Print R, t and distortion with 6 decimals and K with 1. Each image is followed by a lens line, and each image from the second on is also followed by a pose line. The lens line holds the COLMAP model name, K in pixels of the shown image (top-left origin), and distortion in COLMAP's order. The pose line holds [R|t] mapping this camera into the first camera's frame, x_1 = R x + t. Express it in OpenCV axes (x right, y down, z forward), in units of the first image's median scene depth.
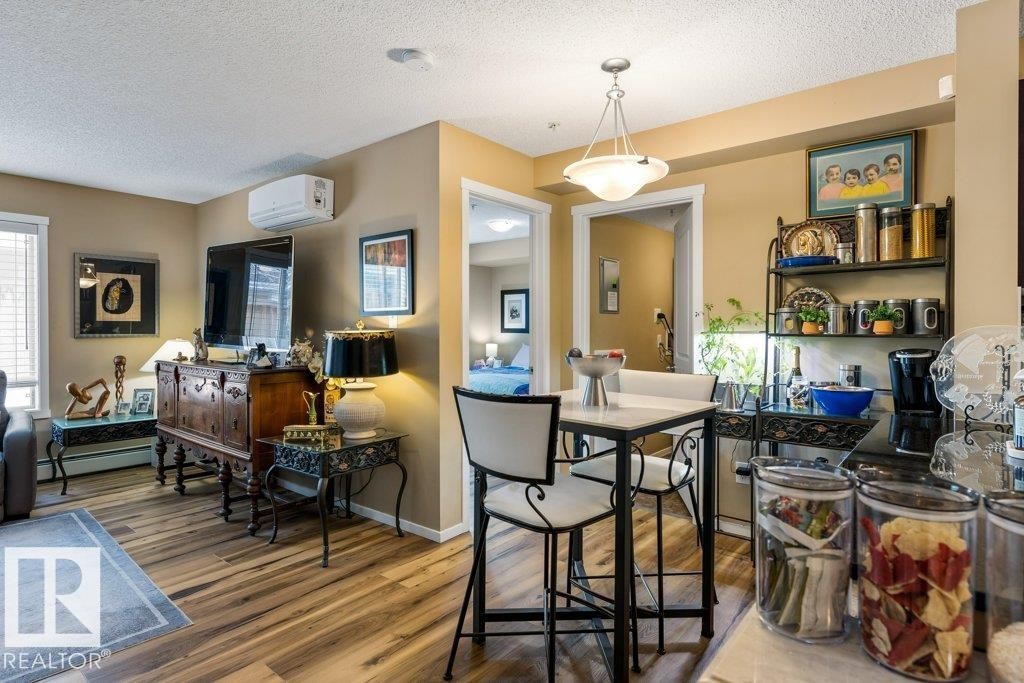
lens RADIAL K [[549.9, 0, 513.8], [0, 549.9, 332.3], [0, 0, 1]] dist [0.004106, -0.002912]
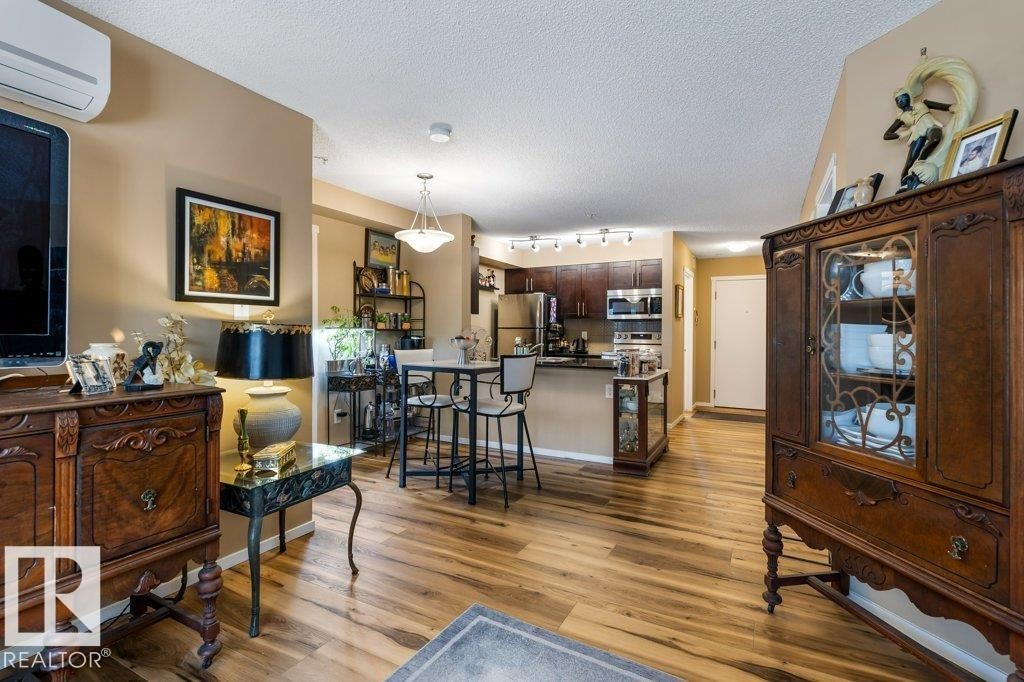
lens RADIAL K [[476.0, 0, 512.7], [0, 476.0, 333.7], [0, 0, 1]] dist [-0.005973, -0.000295]
pose [[-0.197197, -0.006212, 0.980344, -0.944577], [0.001282, 0.999977, 0.006595, 0.007555], [-0.980363, 0.002557, -0.197185, 0.708201]]
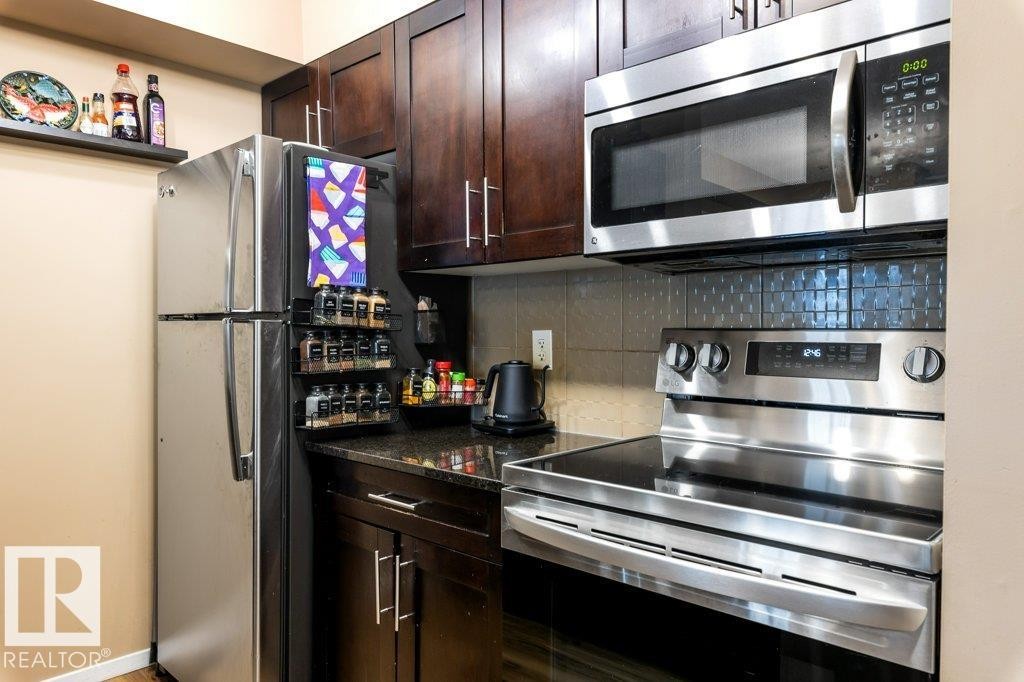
lens RADIAL K [[705.0, 0, 512.0], [0, 705.0, 348.6], [0, 0, 1]] dist [-0.002645, 0.002171]
pose [[0.067366, -0.028837, 0.997312, 0.325323], [0.008871, 0.999560, 0.028303, 0.010790], [-0.997689, 0.006940, 0.067592, 0.004798]]
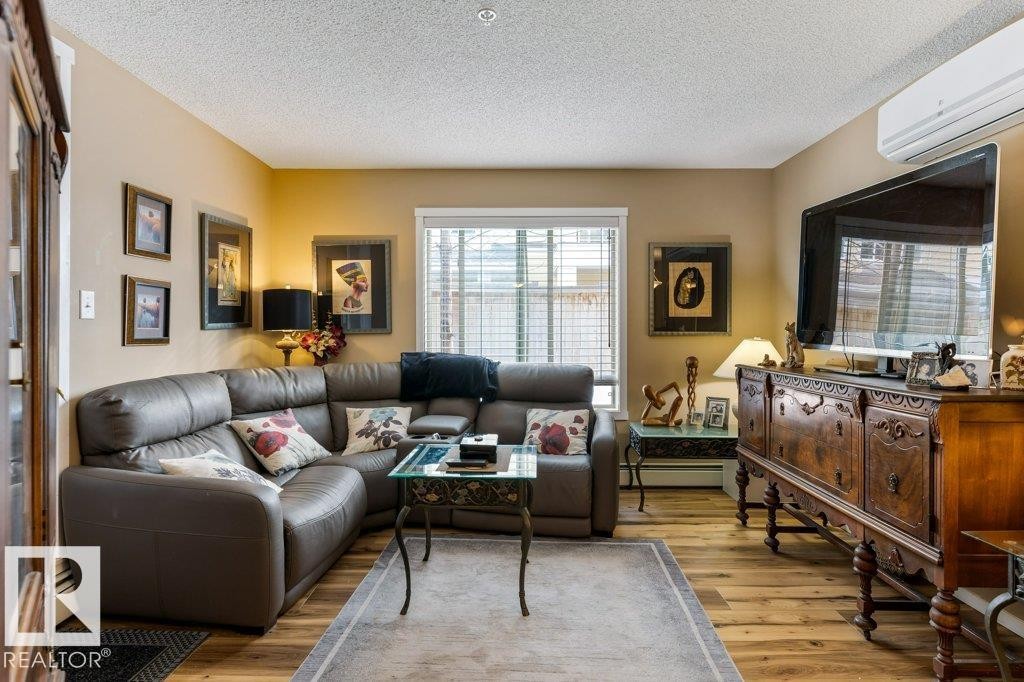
lens RADIAL K [[549.9, 0, 507.9], [0, 549.9, 331.8], [0, 0, 1]] dist [0.004106, -0.002912]
pose [[0.625509, -0.001351, -0.780216, -0.292613], [-0.006398, 0.999956, -0.006861, 0.014752], [0.780191, 0.009283, 0.625473, 0.310403]]
